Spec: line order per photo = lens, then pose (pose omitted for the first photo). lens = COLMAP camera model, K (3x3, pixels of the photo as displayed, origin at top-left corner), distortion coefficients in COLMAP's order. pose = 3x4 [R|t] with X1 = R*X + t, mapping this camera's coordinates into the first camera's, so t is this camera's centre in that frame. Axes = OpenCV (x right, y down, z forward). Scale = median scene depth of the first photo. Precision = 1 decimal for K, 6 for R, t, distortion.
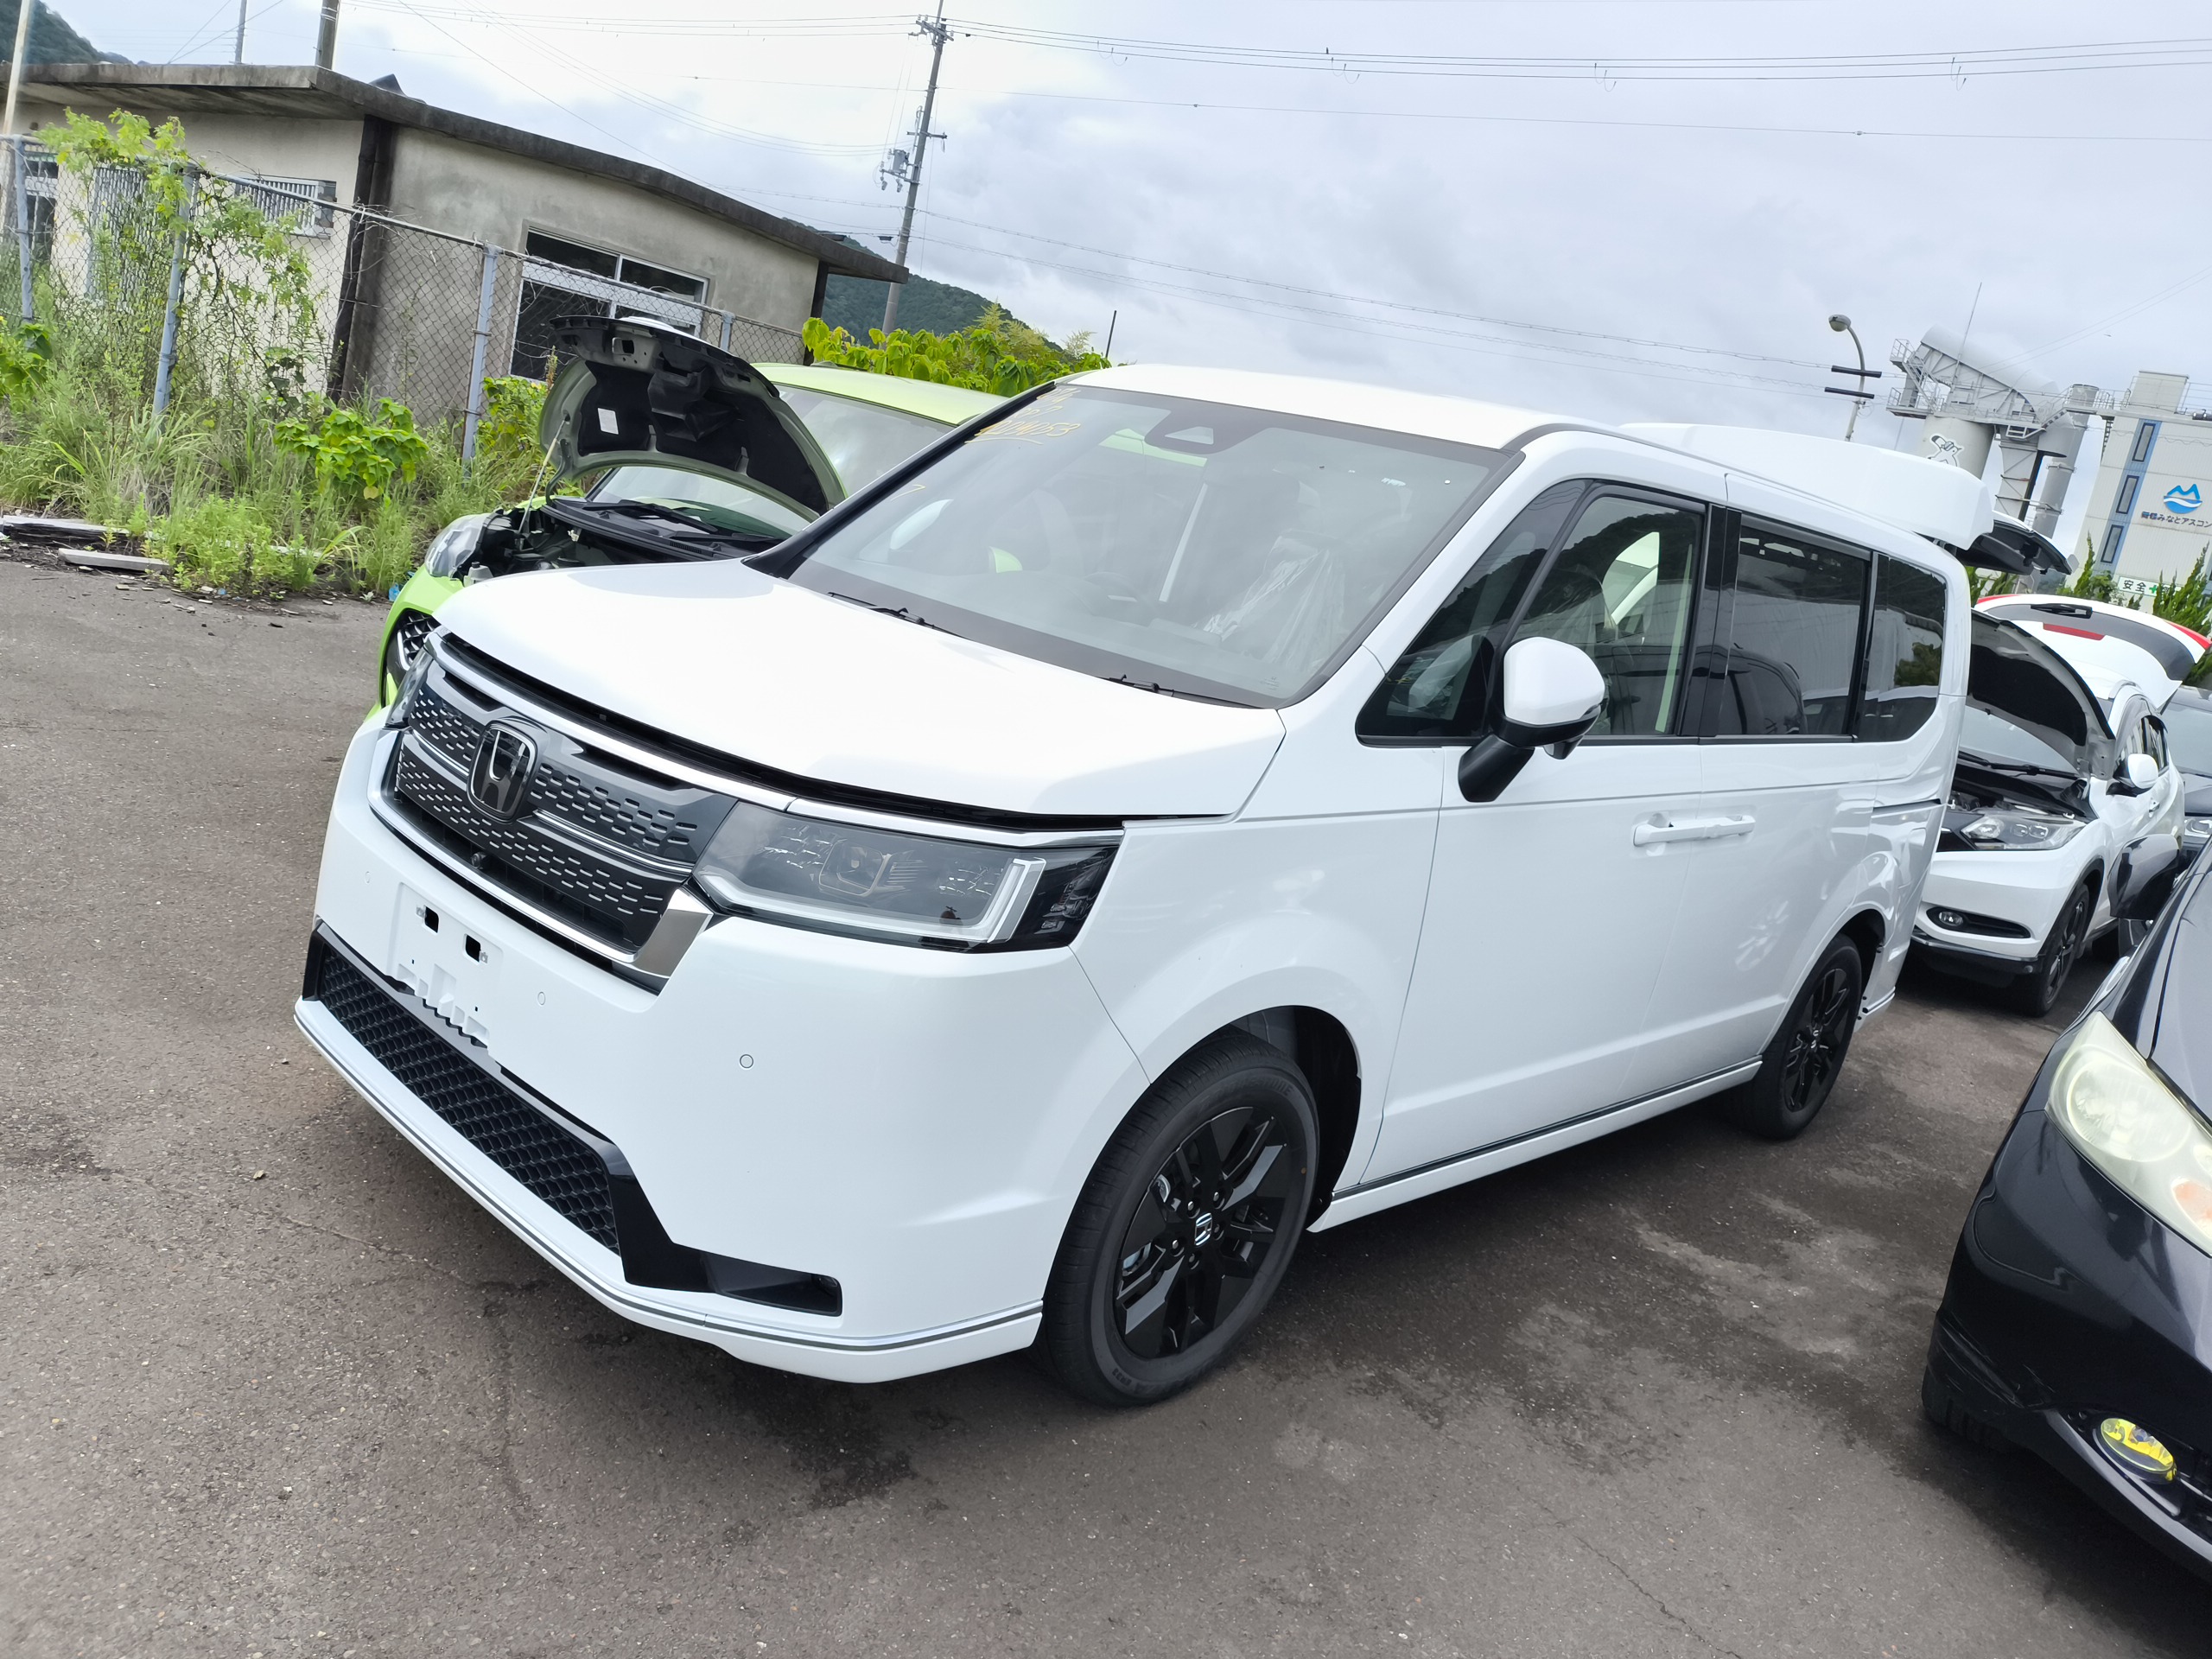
lens RADIAL K [[1647.8, 0, 1120.7], [0, 1647.8, 832.8], [0, 0, 1]] dist [0.025186, -0.032898]
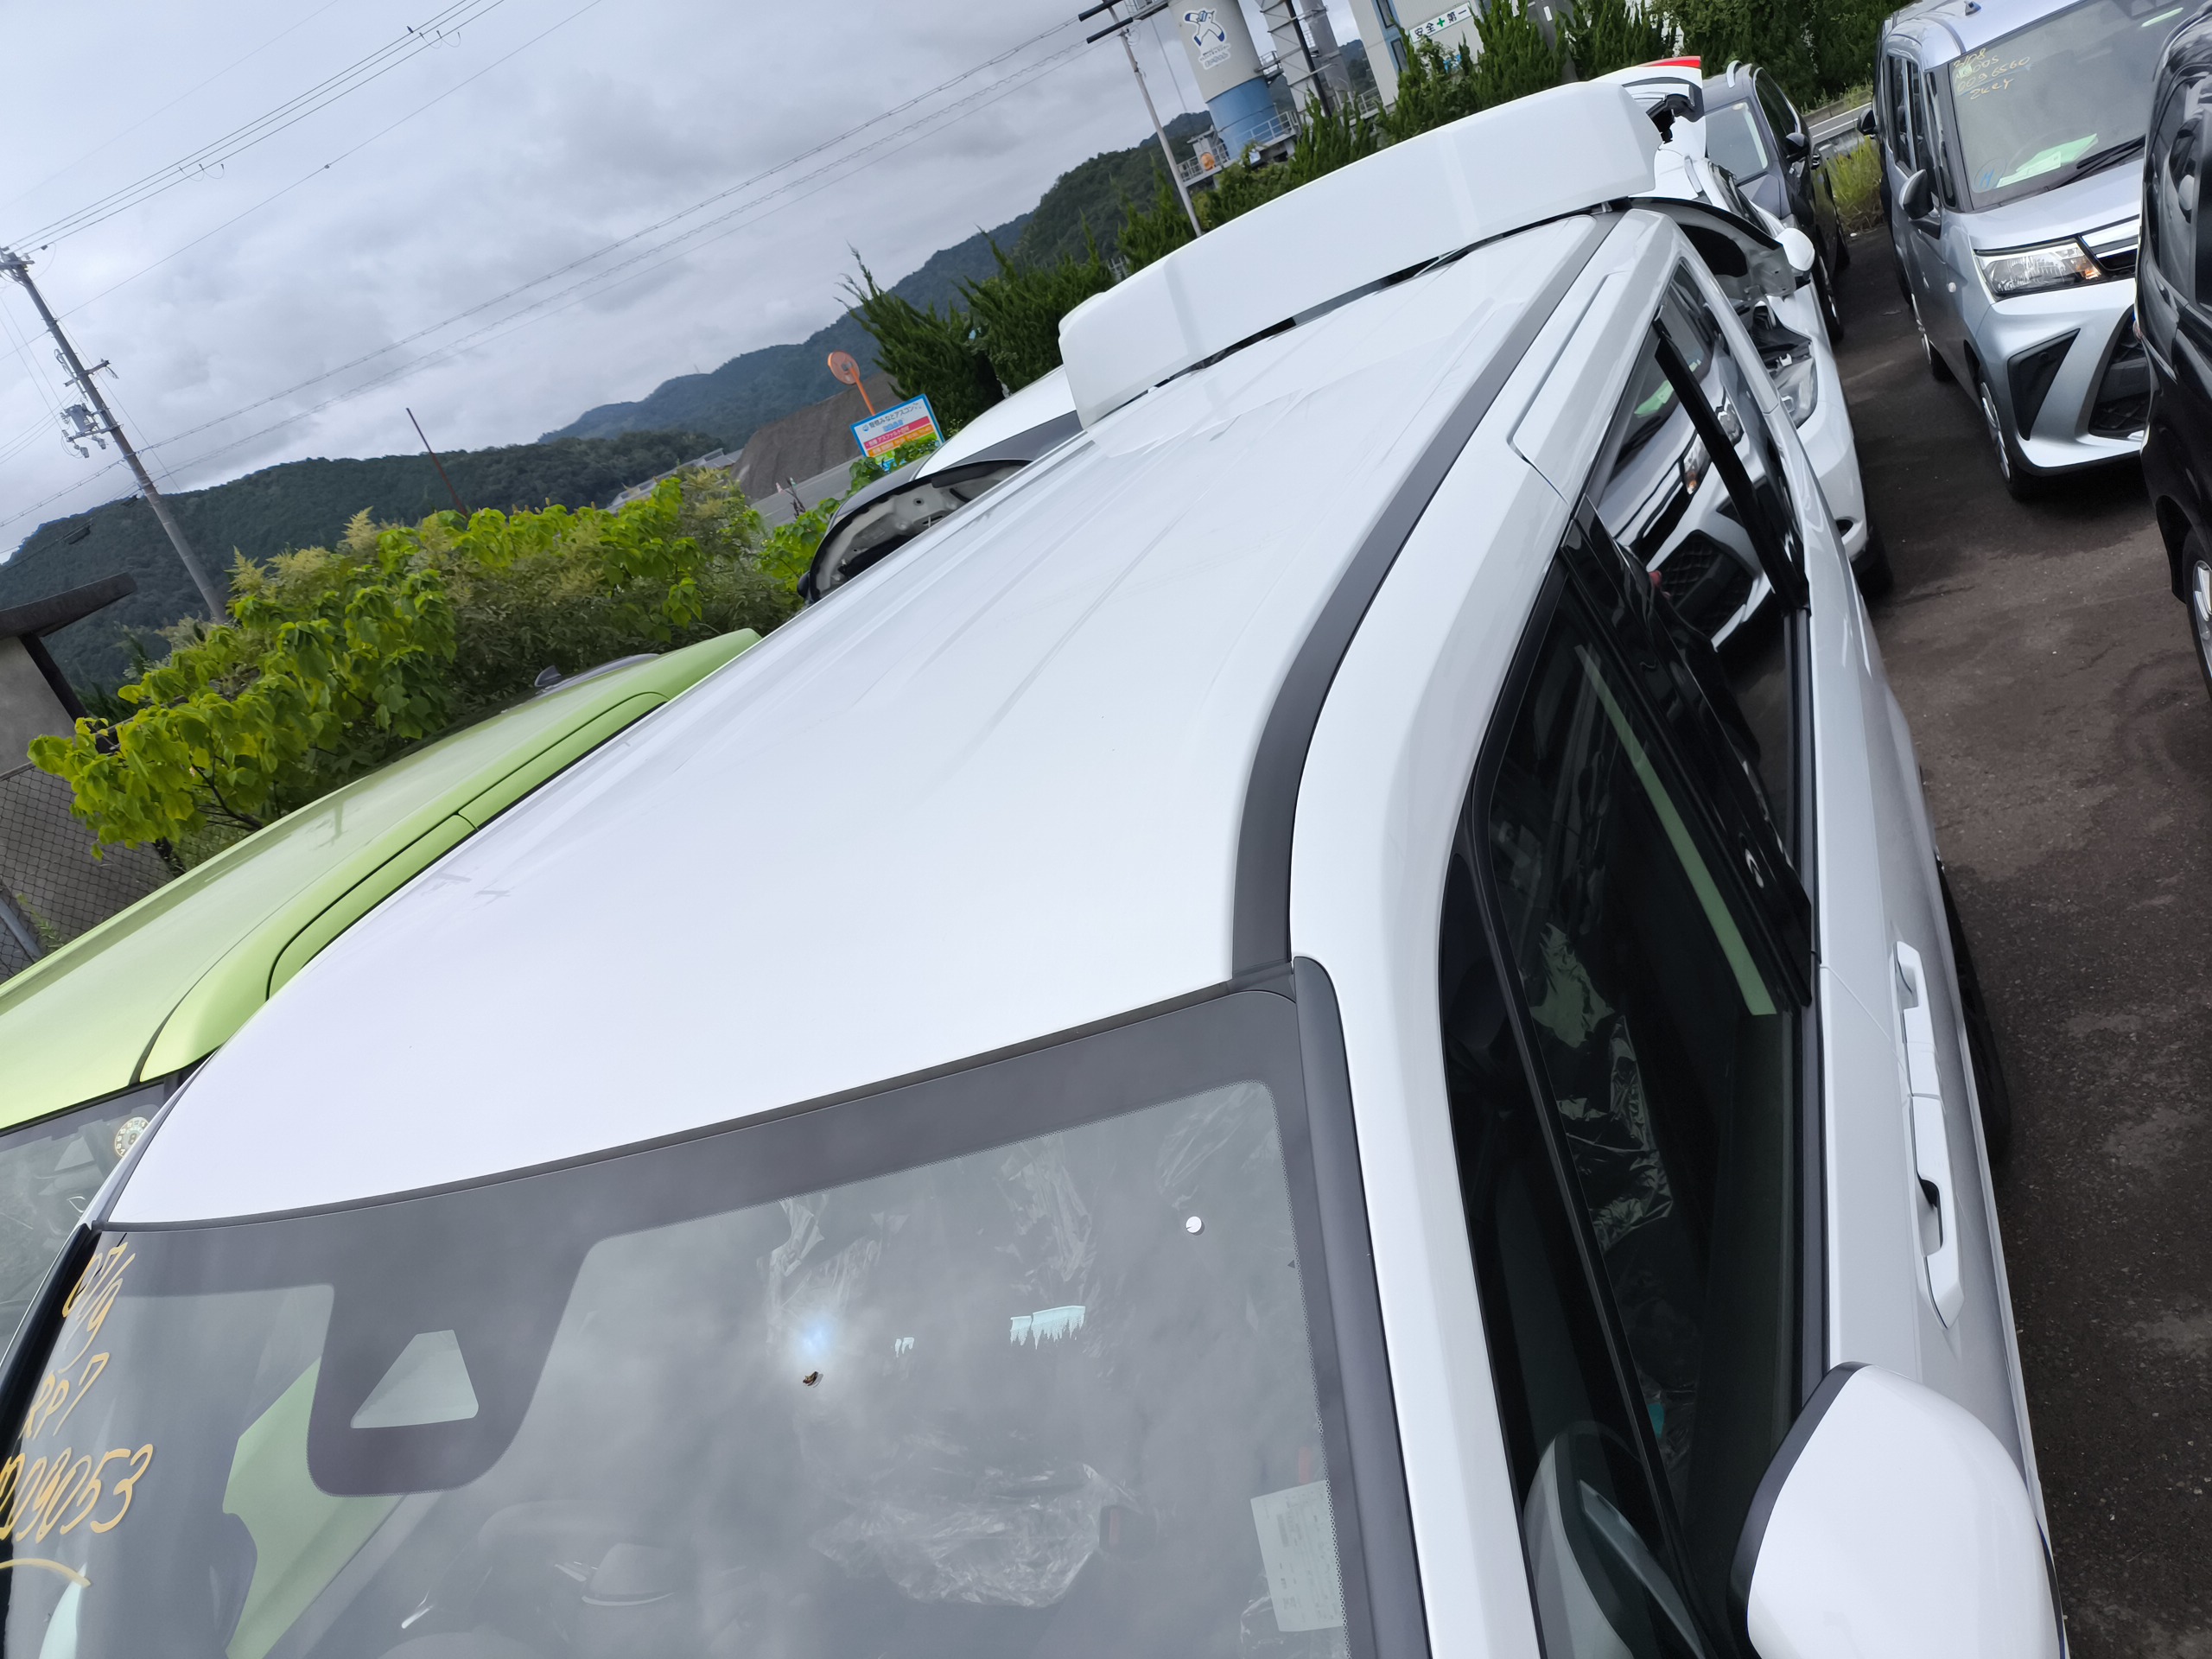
lens RADIAL K [[1647.8, 0, 1122.3], [0, 1647.8, 873.1], [0, 0, 1]] dist [0.025186, -0.032898]
pose [[0.765210, -0.629061, 0.136881, 0.174421], [0.612028, 0.776785, 0.148416, -0.290281], [-0.199689, -0.029795, 0.979406, 0.665607]]
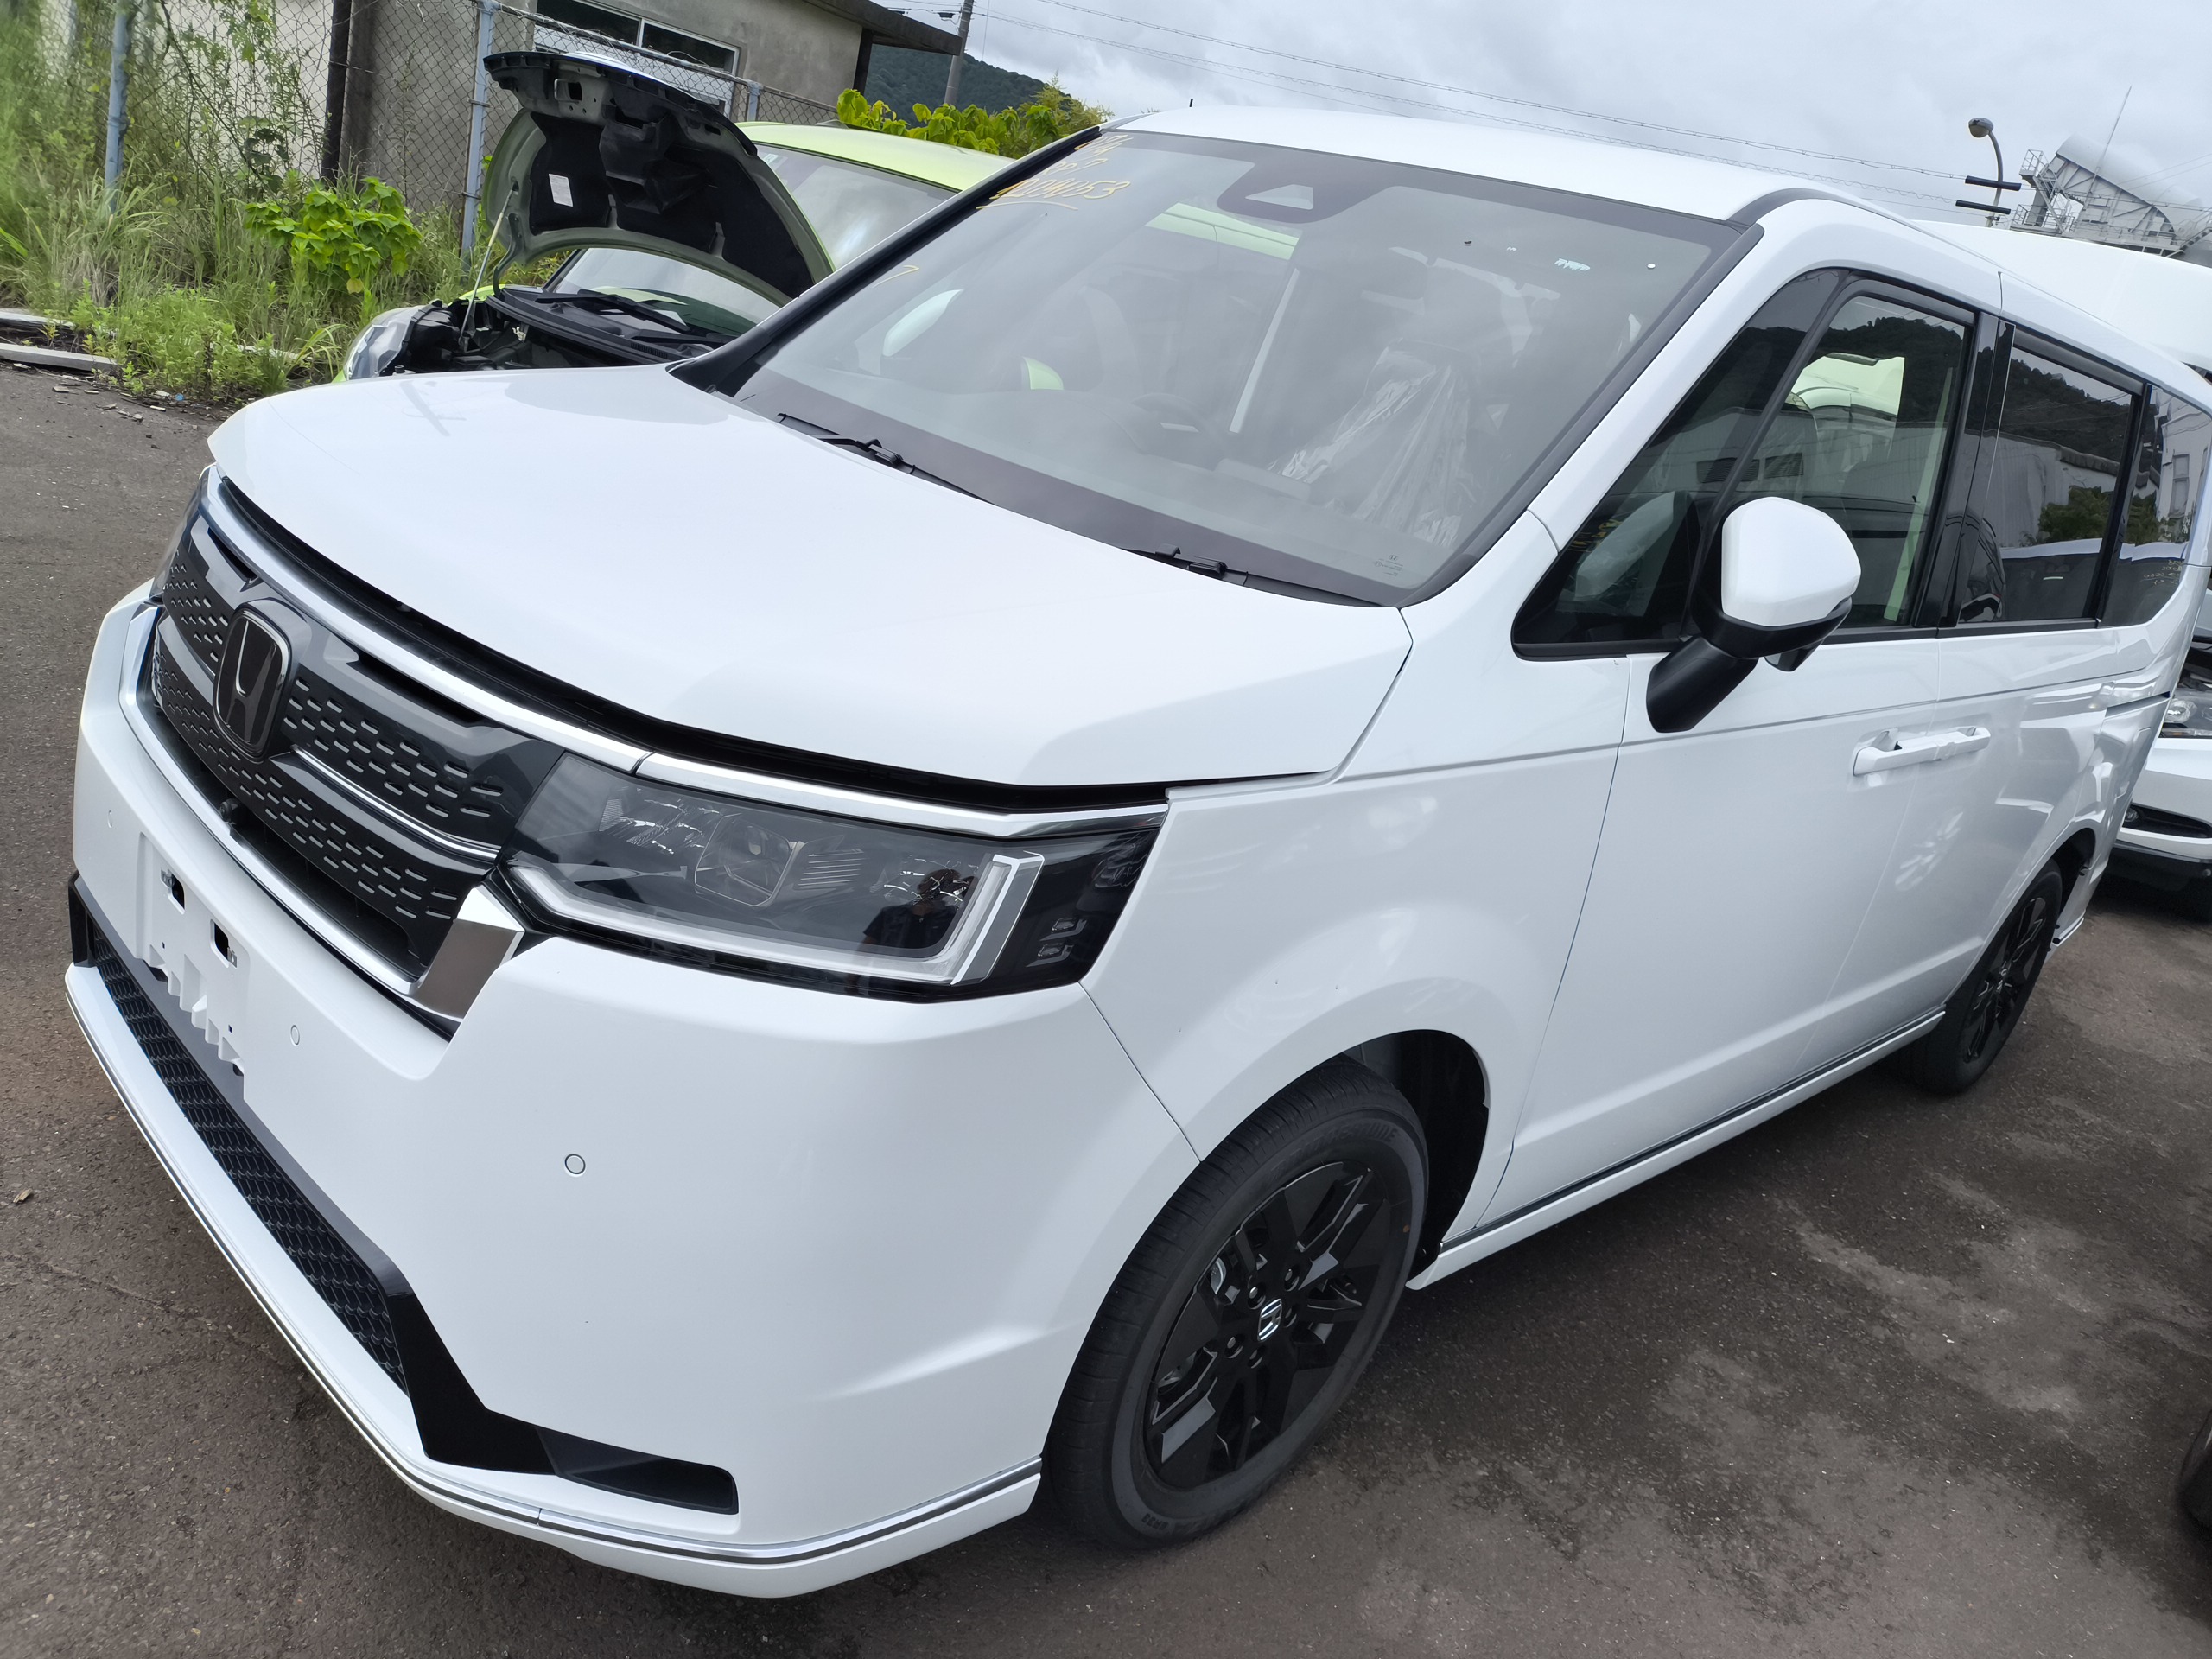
lens RADIAL K [[1647.8, 0, 1166.0], [0, 1647.8, 883.5], [0, 0, 1]] dist [0.025186, -0.032898]
pose [[0.999768, 0.018828, -0.010503, 0.006338], [-0.017257, 0.990886, 0.133591, -0.041310], [0.012922, -0.133379, 0.990981, 0.253819]]
